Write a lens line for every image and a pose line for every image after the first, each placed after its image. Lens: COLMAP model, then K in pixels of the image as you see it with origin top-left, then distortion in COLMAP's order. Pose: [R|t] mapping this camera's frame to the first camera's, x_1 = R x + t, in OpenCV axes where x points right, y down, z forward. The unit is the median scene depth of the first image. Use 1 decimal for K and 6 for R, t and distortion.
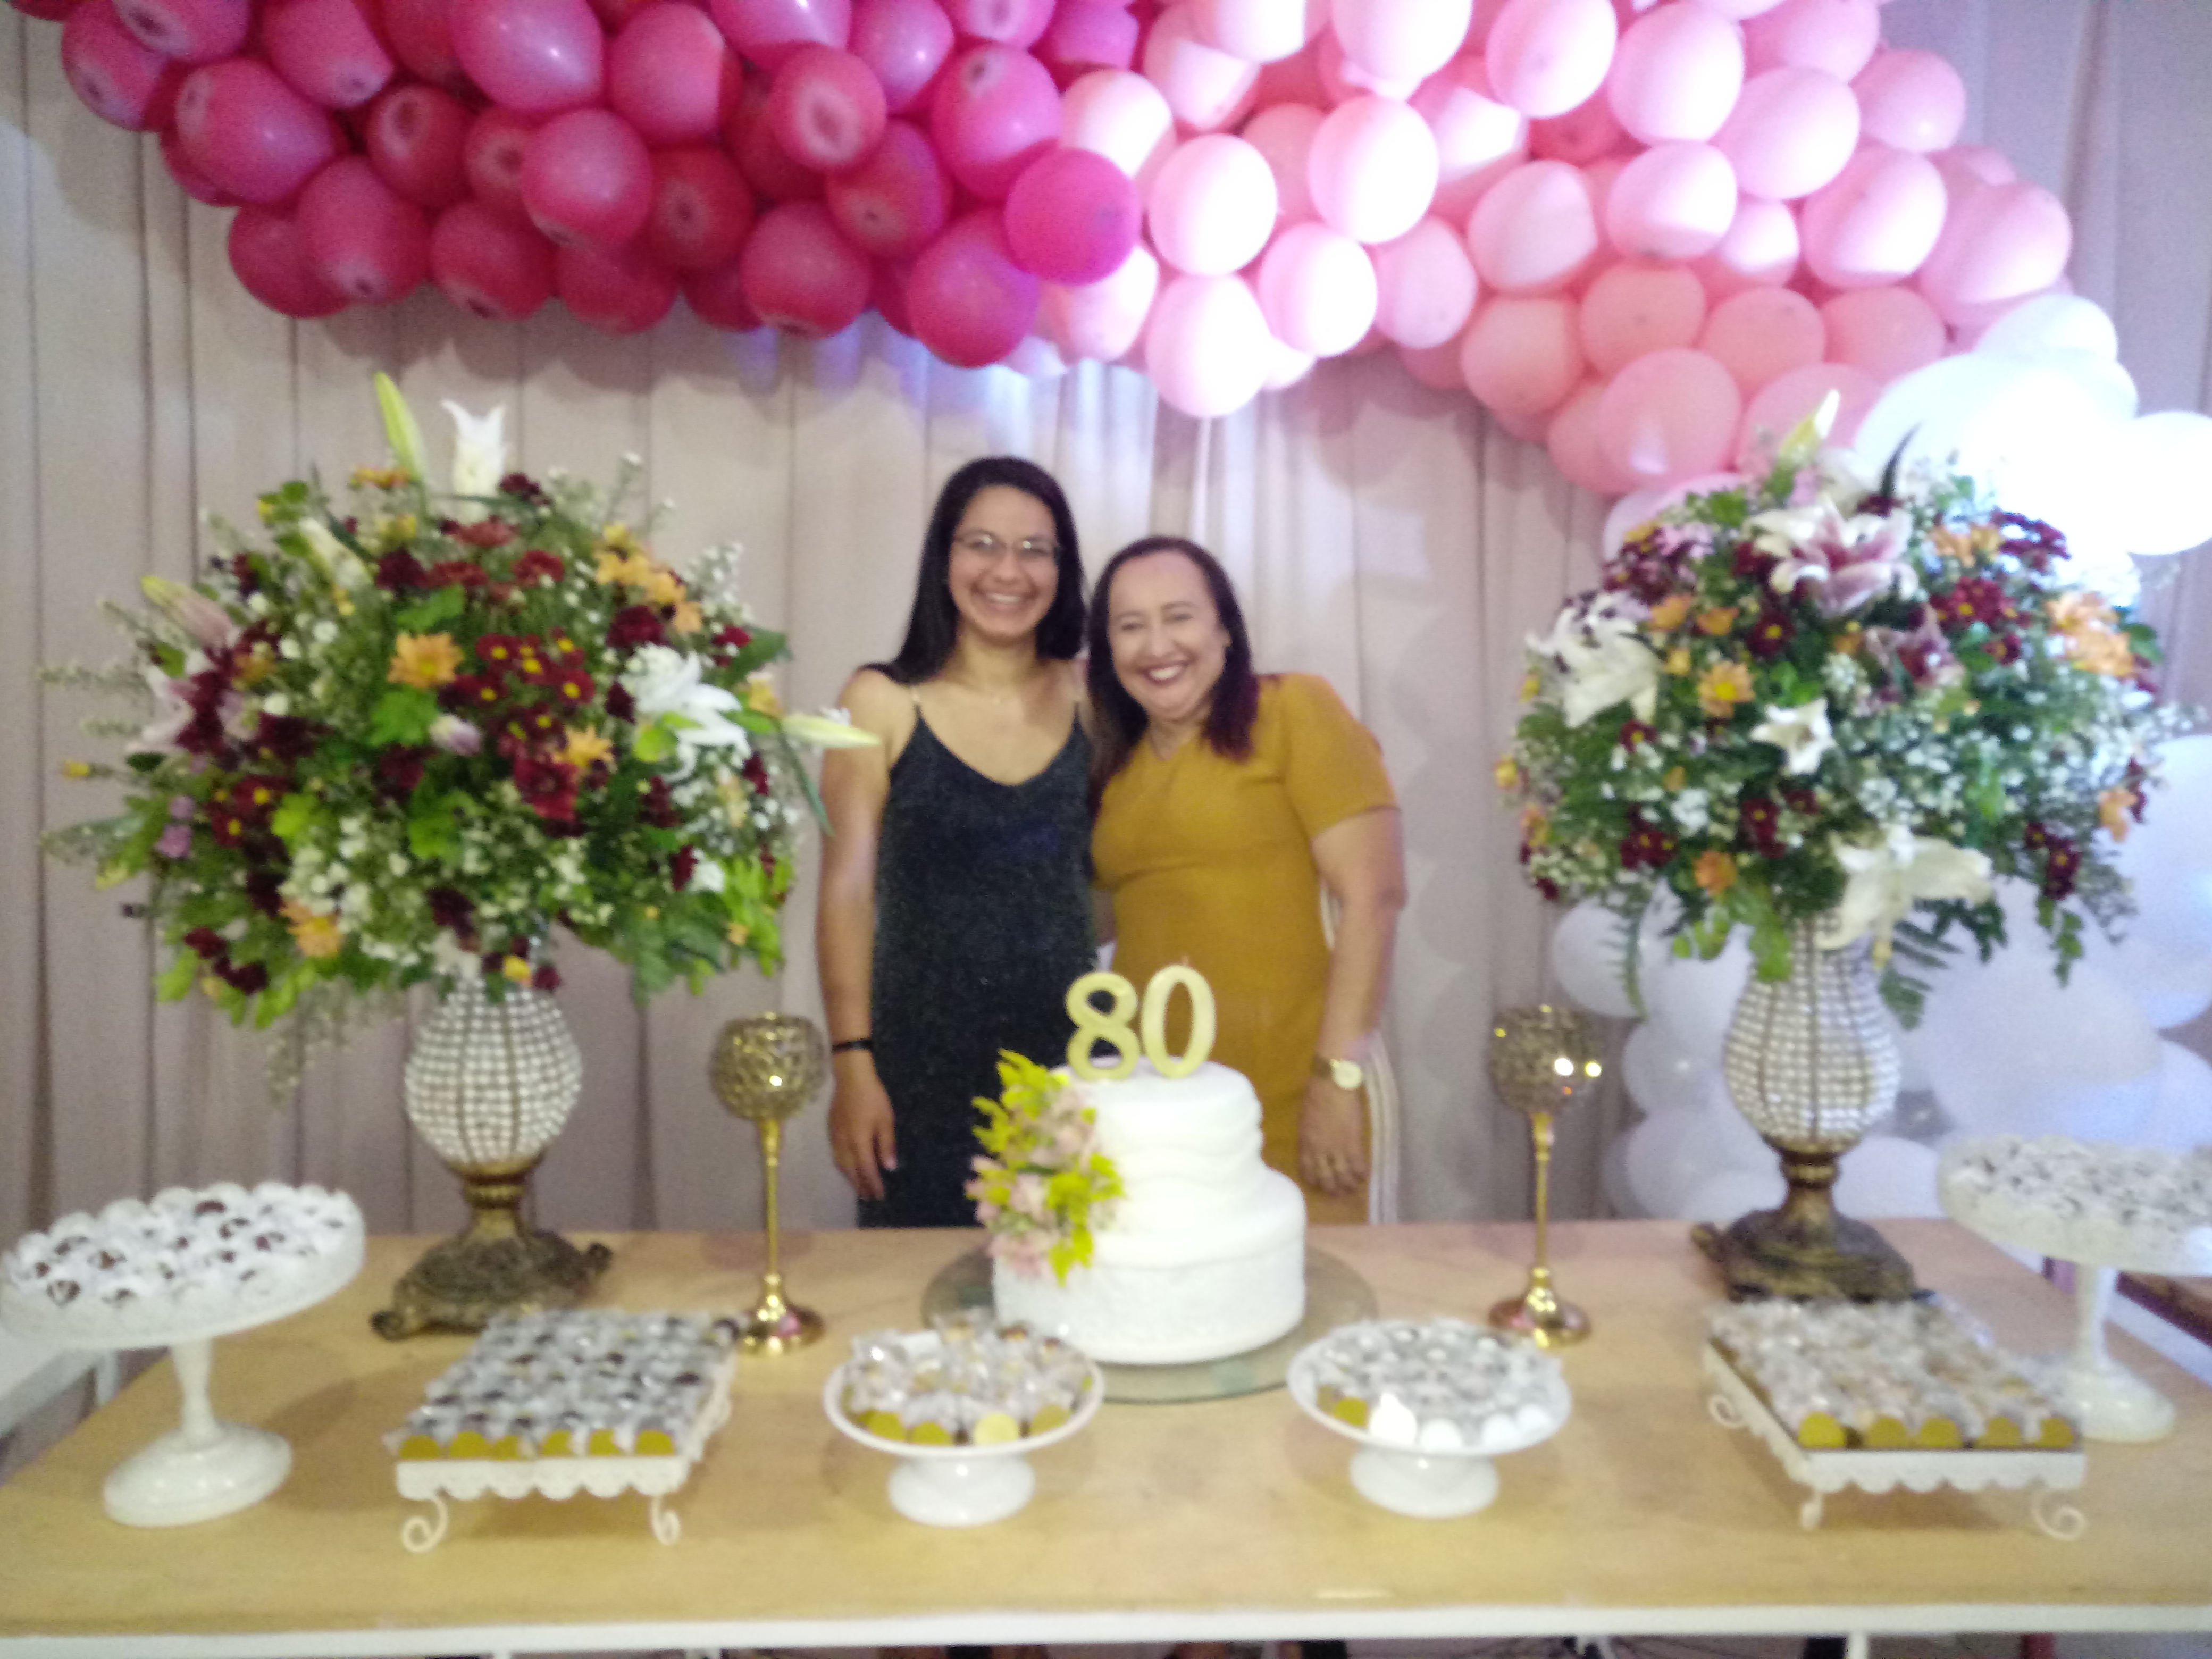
lens RADIAL K [[1638.0, 0, 1110.0], [0, 1638.0, 805.9], [0, 0, 1]] dist [0.027236, -0.022794]
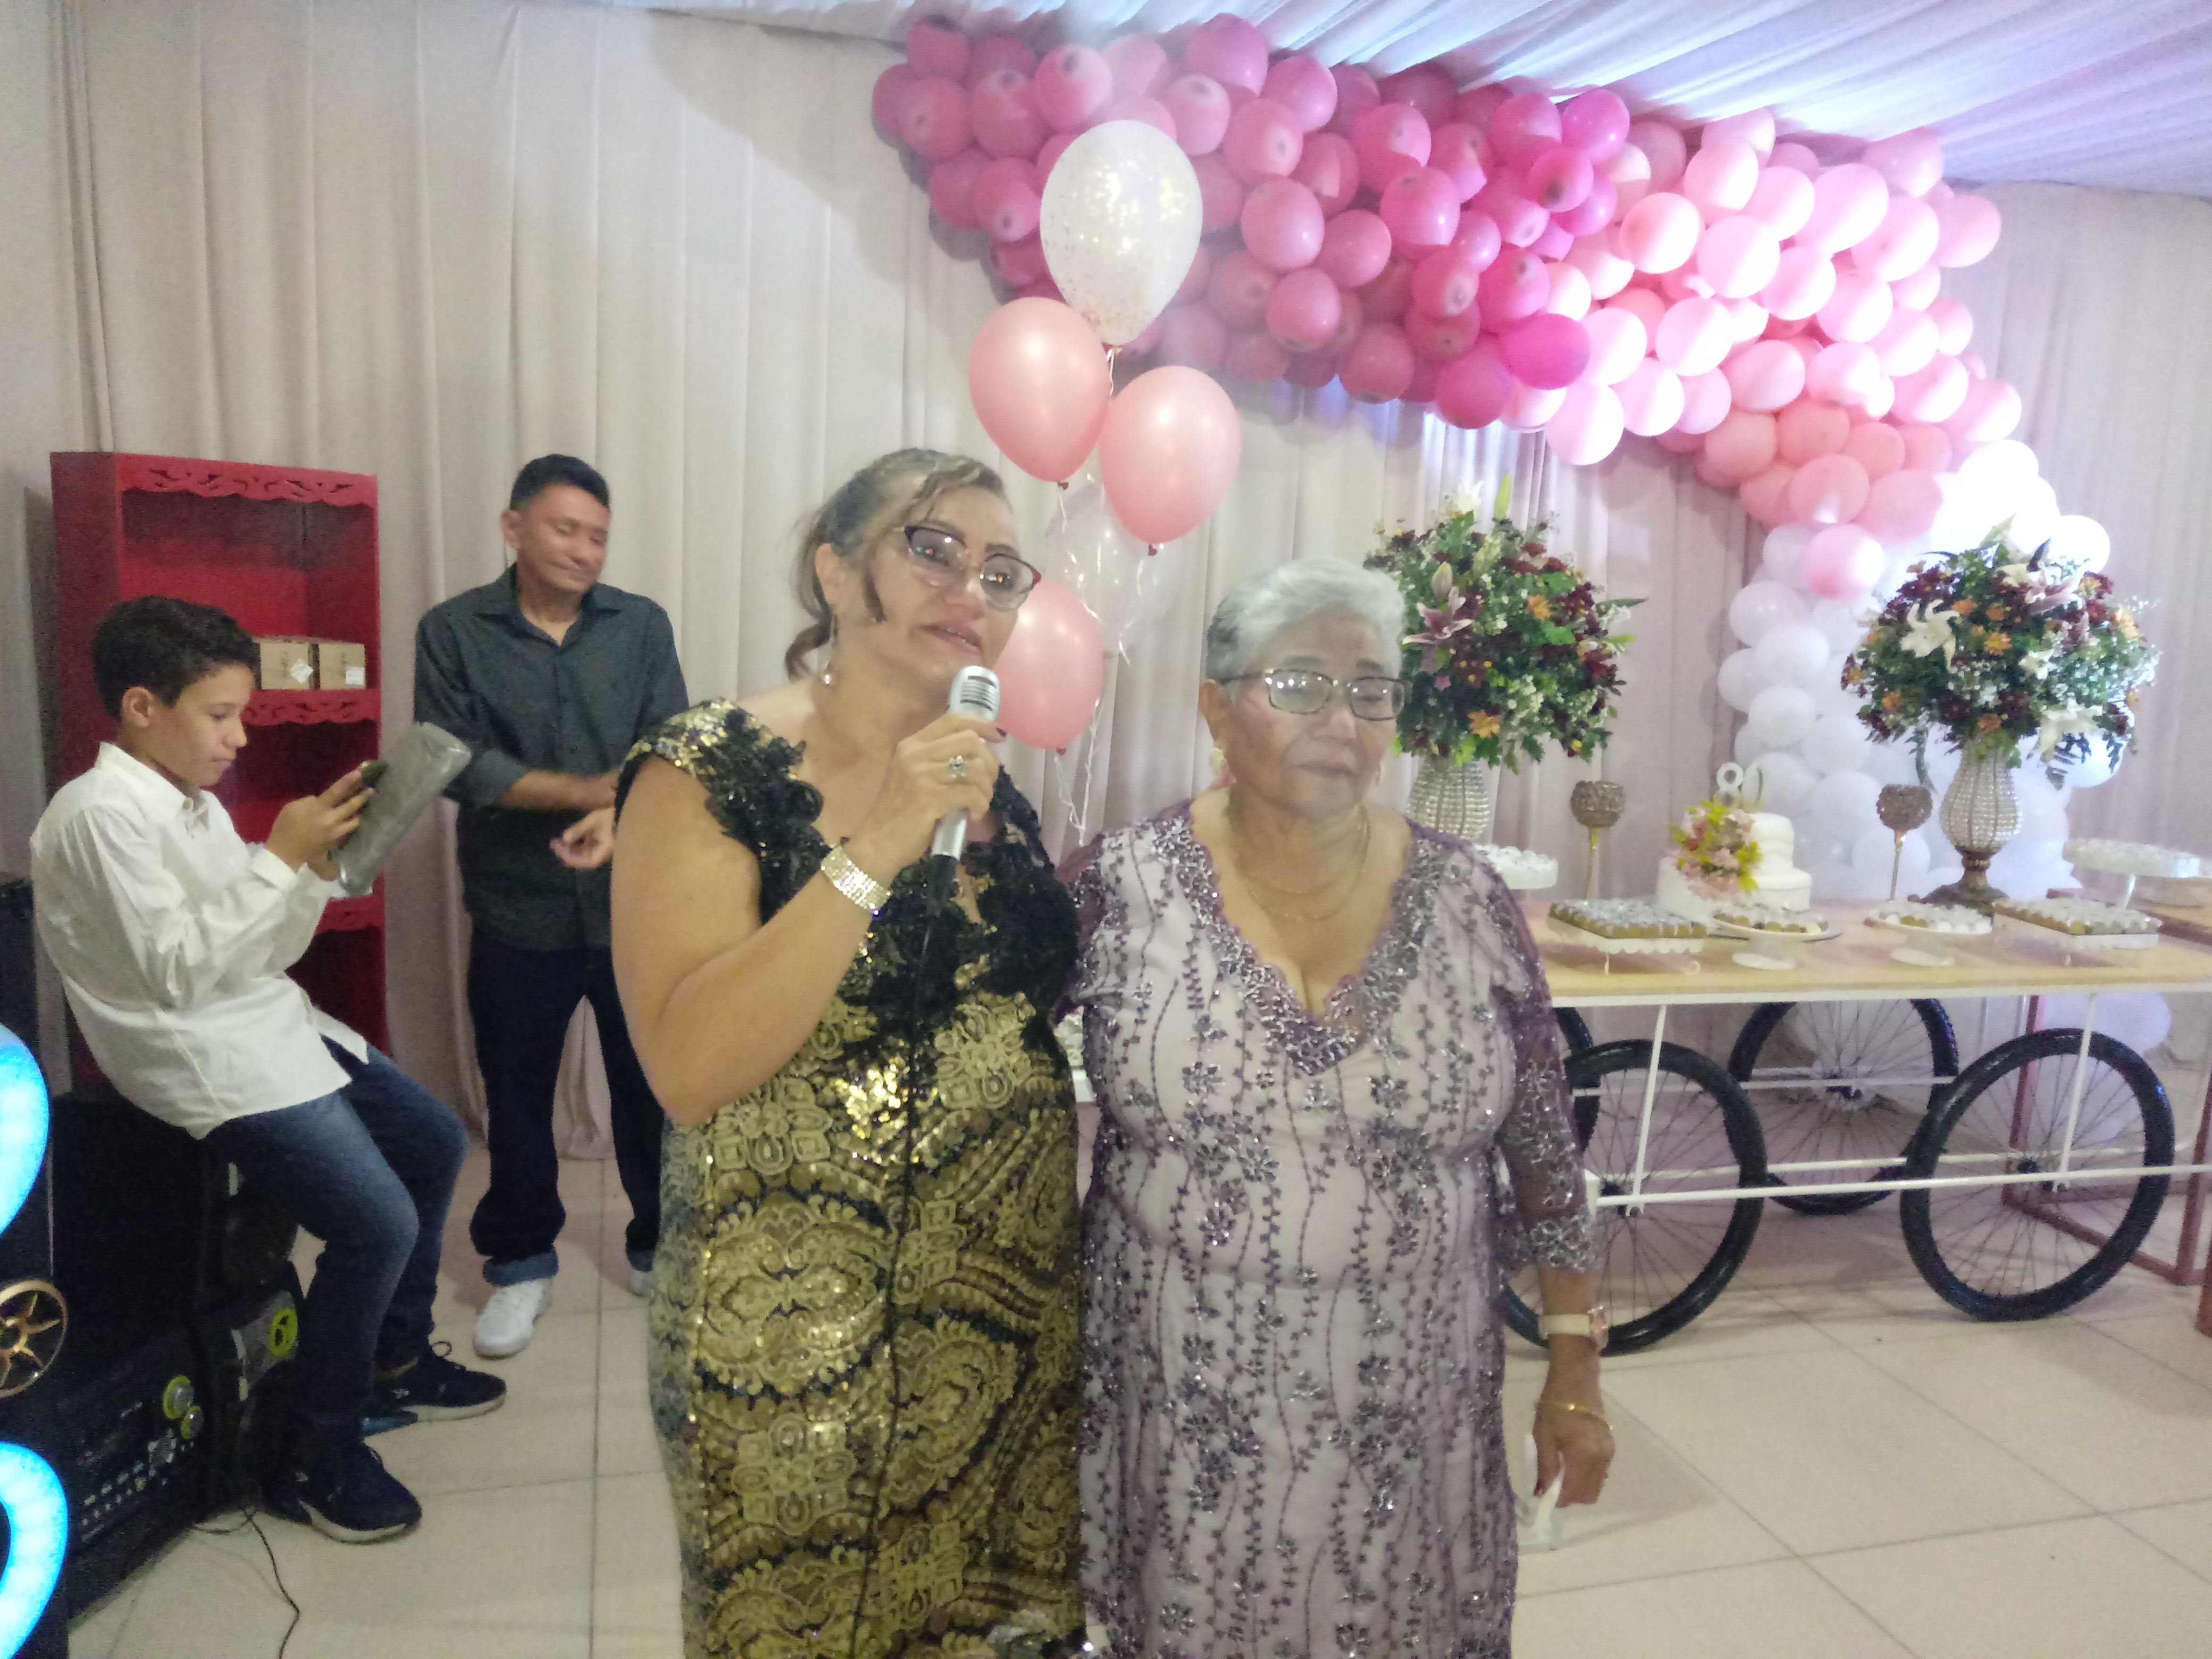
lens RADIAL K [[1638.0, 0, 1100.5], [0, 1638.0, 818.7], [0, 0, 1]] dist [0.027236, -0.022794]
pose [[0.967962, 0.015691, 0.250604, -1.437251], [-0.032287, 0.997538, 0.062252, 0.071889], [-0.249011, -0.068349, 0.966086, -0.954410]]
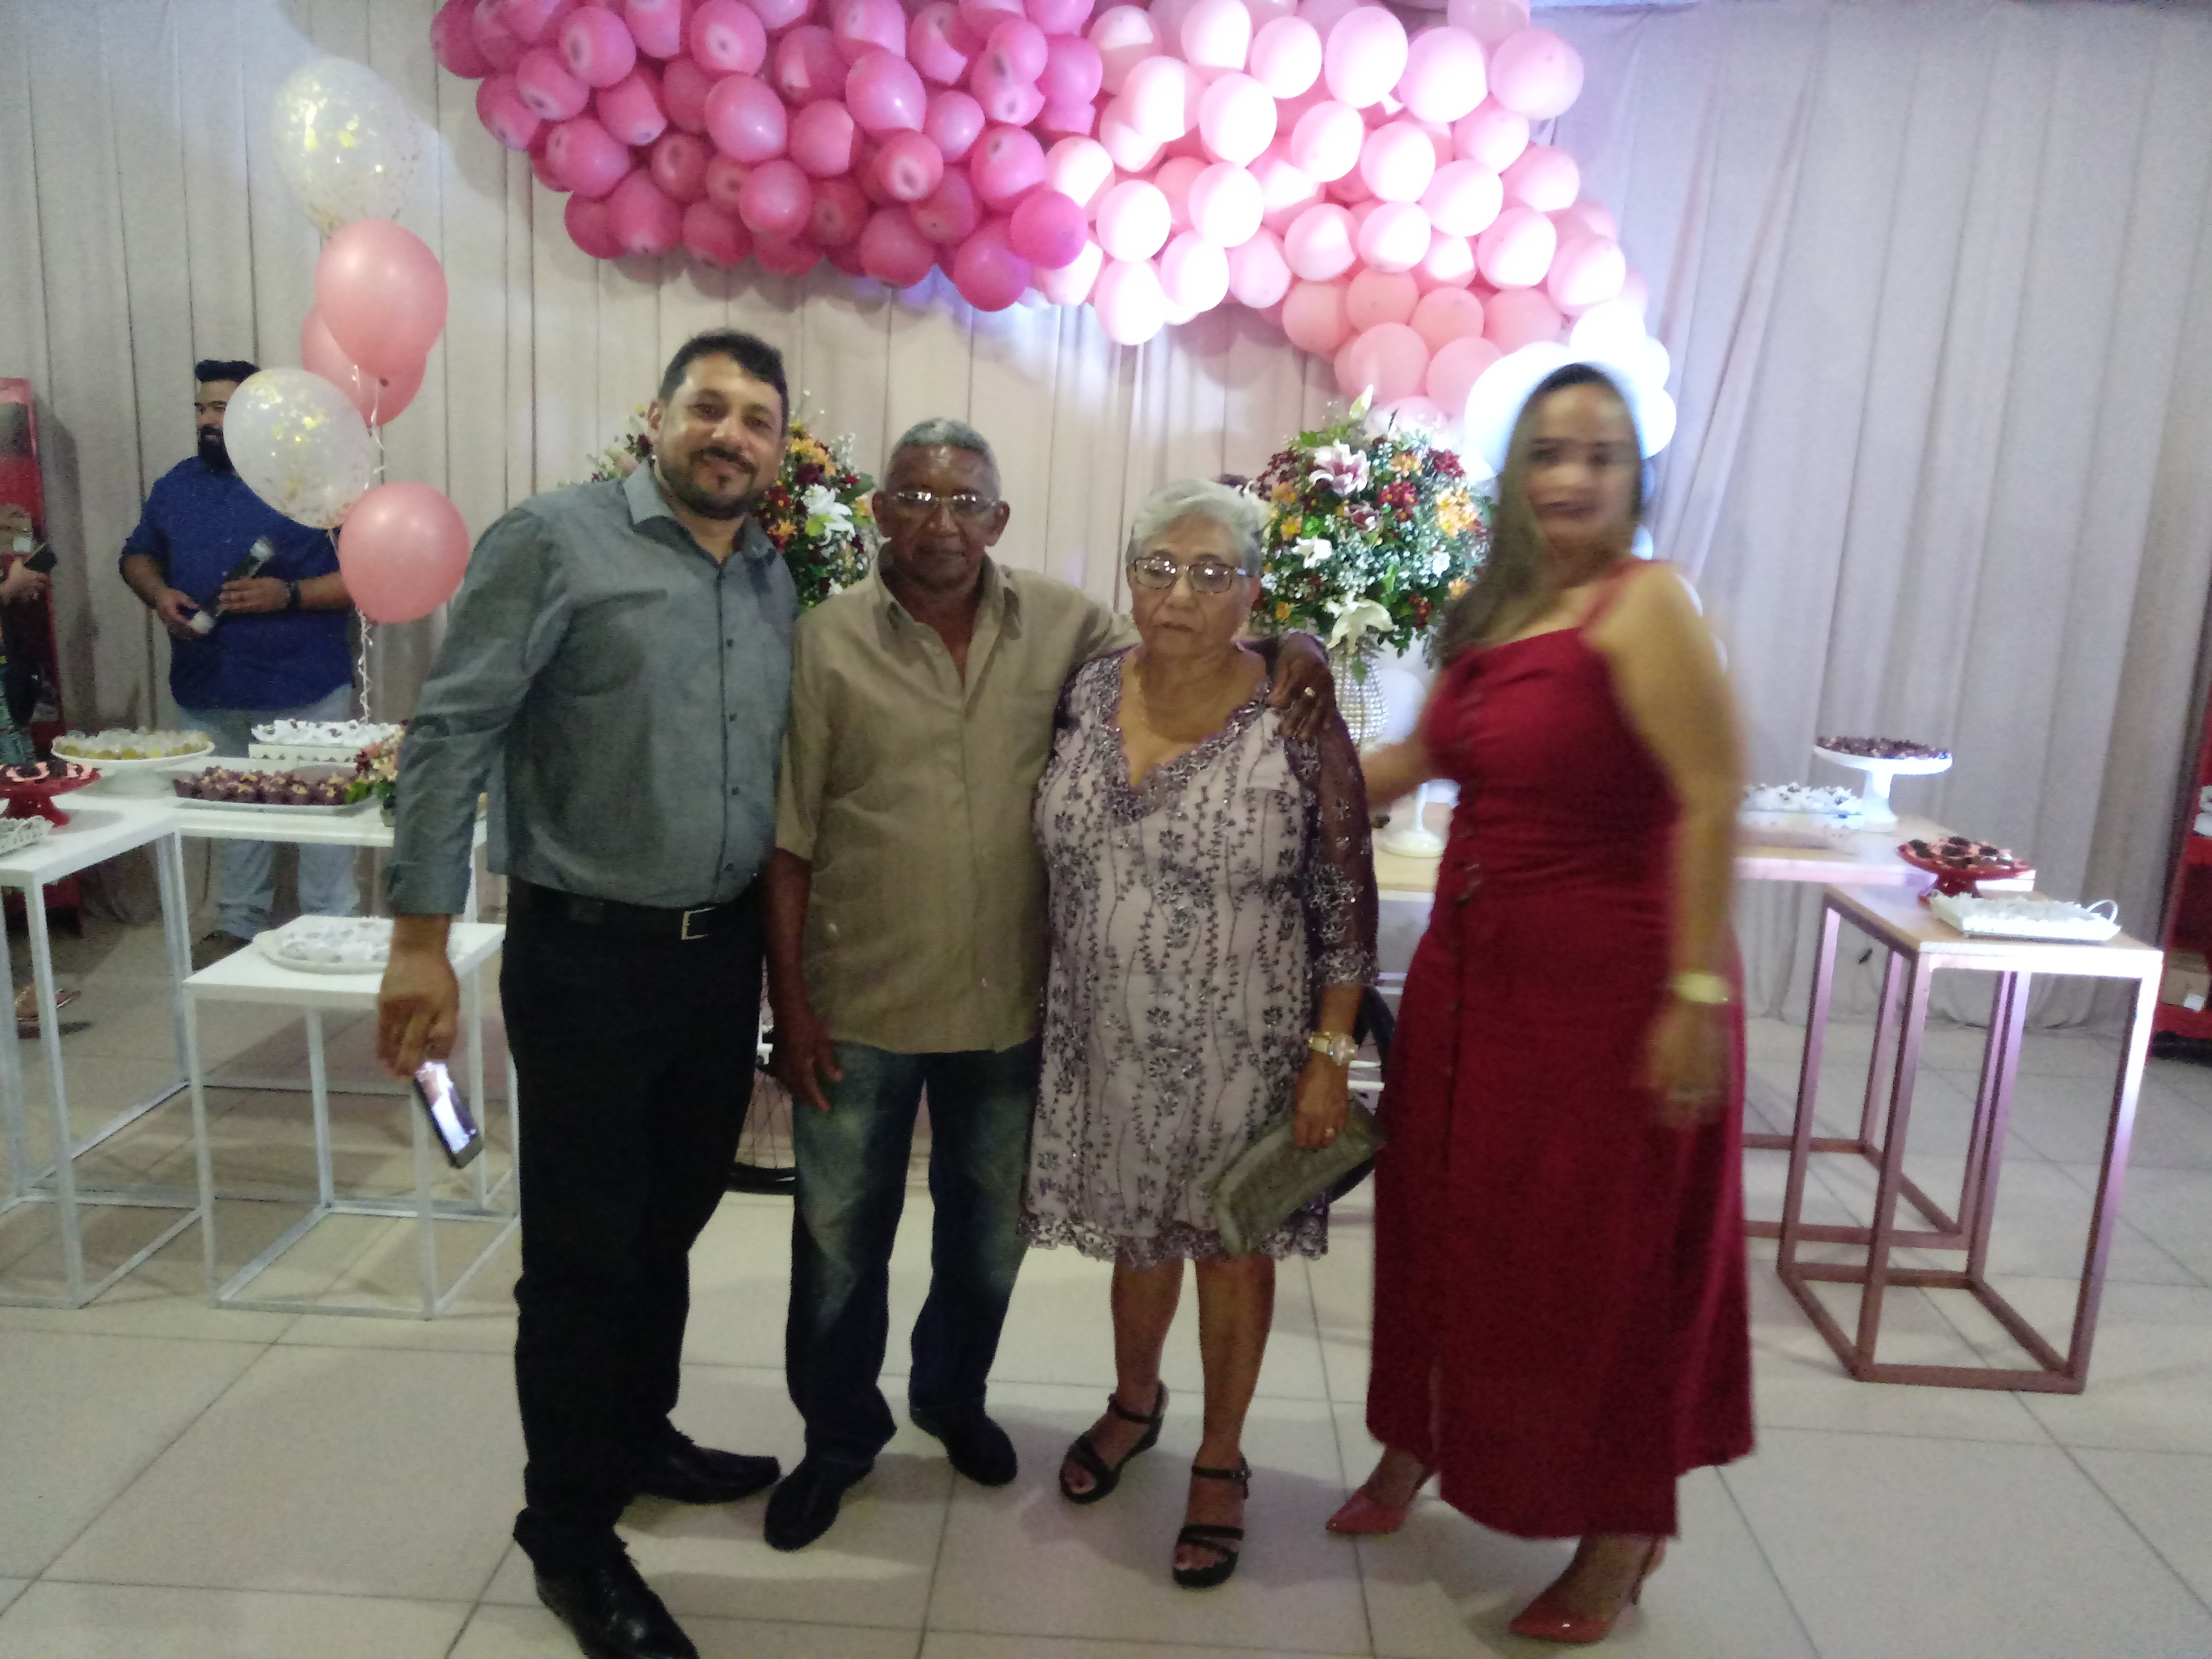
lens RADIAL K [[1638.0, 0, 1099.0], [0, 1638.0, 826.3], [0, 0, 1]] dist [0.027236, -0.022794]
pose [[0.996148, 0.062282, -0.061728, 0.276526], [-0.053177, 0.988791, 0.139513, 0.032278], [0.069726, -0.135693, 0.988294, -1.251719]]
